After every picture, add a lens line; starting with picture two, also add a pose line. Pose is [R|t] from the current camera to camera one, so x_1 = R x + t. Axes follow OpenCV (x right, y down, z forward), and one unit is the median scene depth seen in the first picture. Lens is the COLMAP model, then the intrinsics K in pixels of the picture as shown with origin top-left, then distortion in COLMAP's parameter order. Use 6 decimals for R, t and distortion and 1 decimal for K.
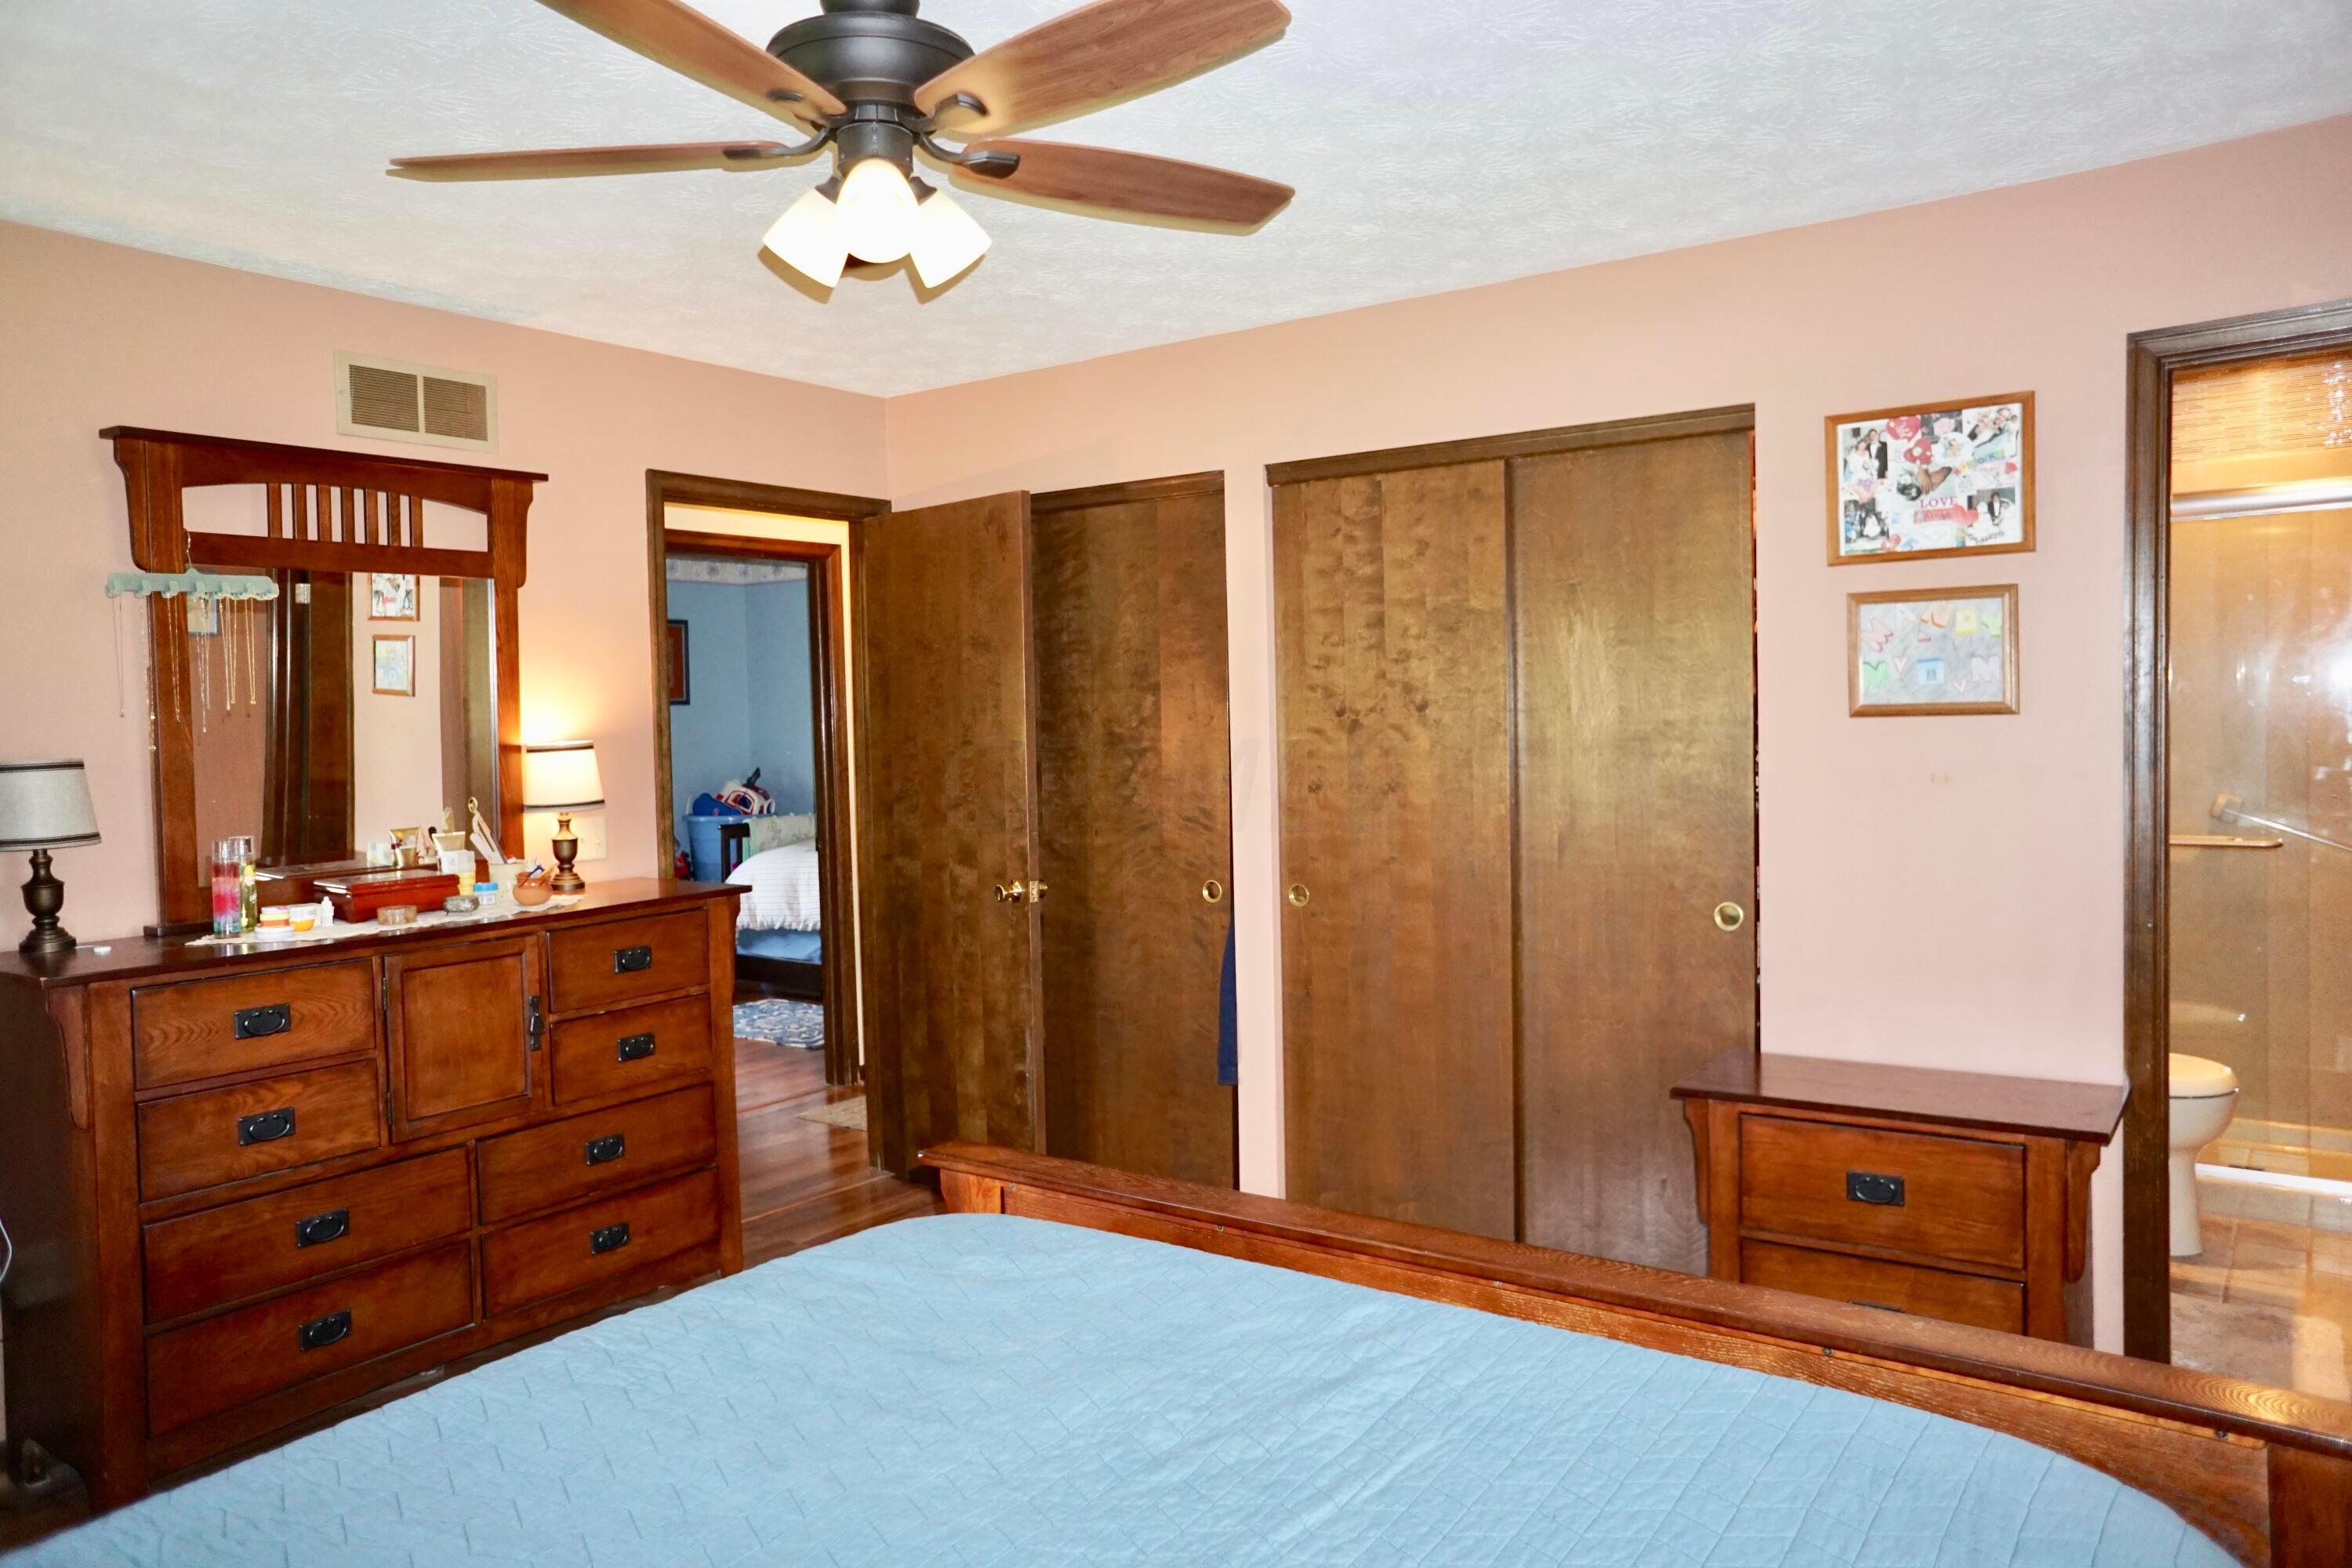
lens RADIAL K [[1613.6, 0, 1178.8], [0, 1613.6, 777.1], [0, 0, 1]] dist [-0.046320, 0.070965]
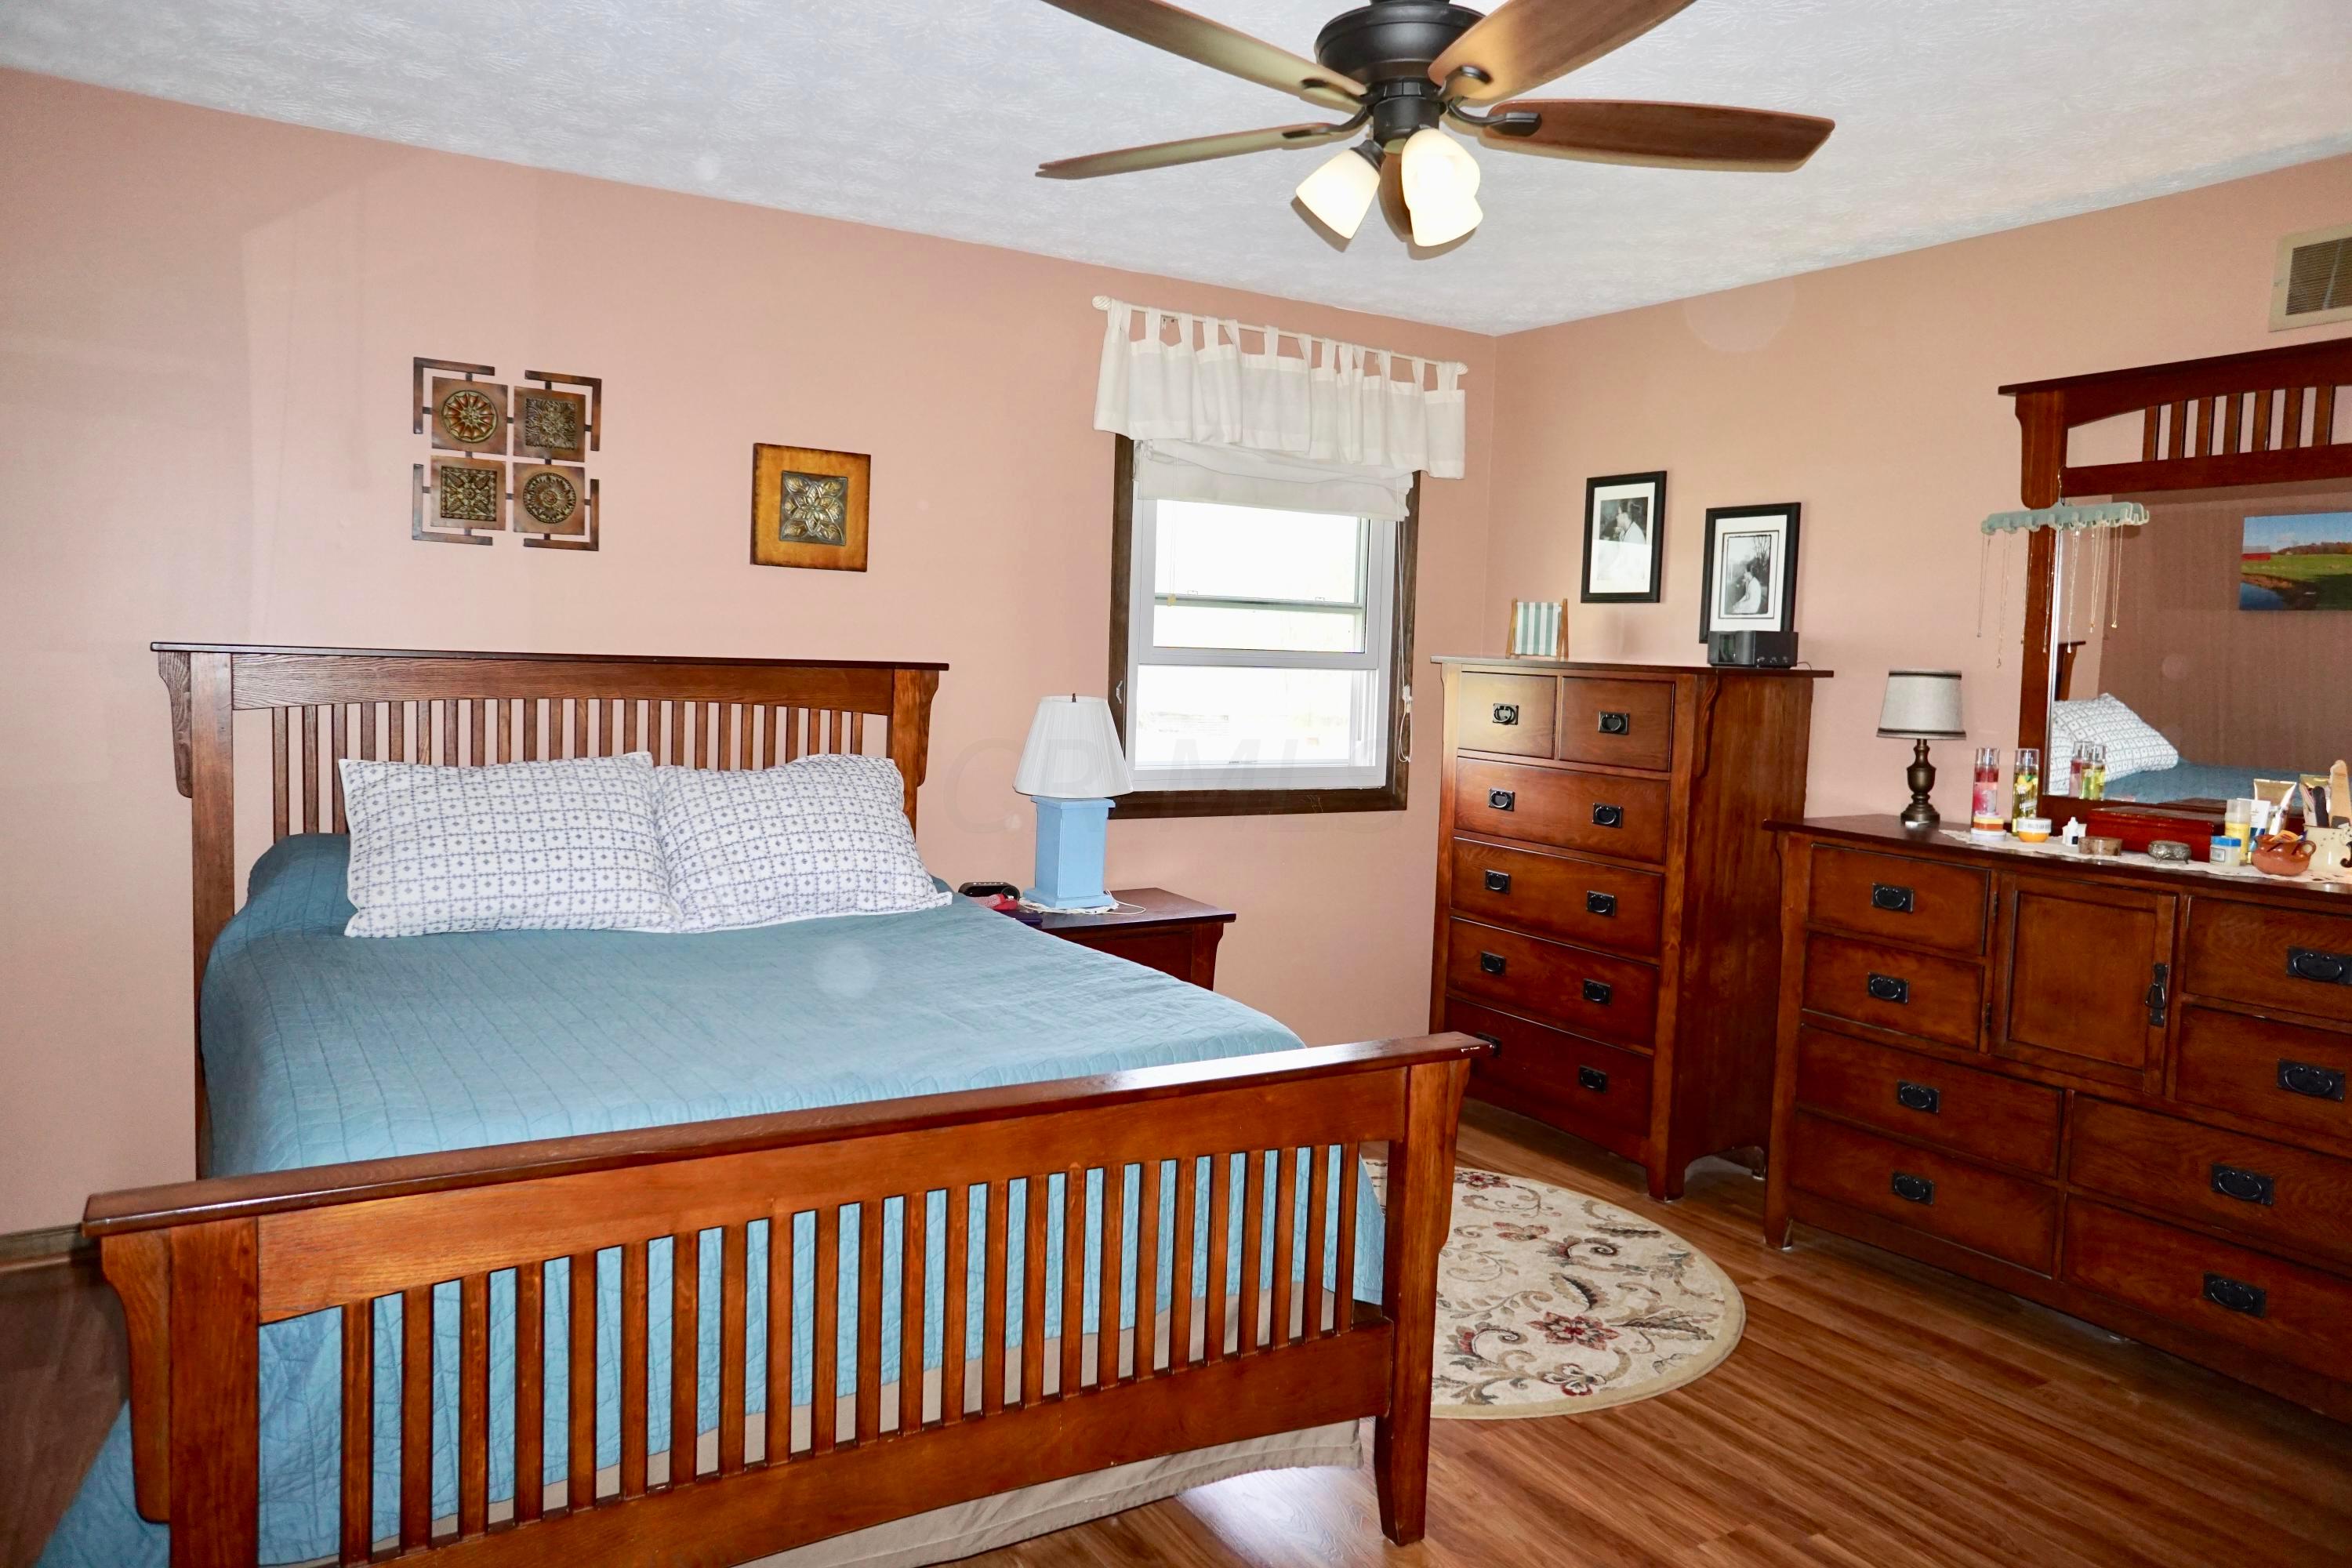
lens RADIAL K [[1613.6, 0, 1182.1], [0, 1613.6, 770.3], [0, 0, 1]] dist [-0.046320, 0.070965]
pose [[-0.398972, 0.082261, -0.913266, 0.638148], [-0.055177, 0.992009, 0.113459, -0.039774], [0.915301, 0.095658, -0.391245, 0.904026]]
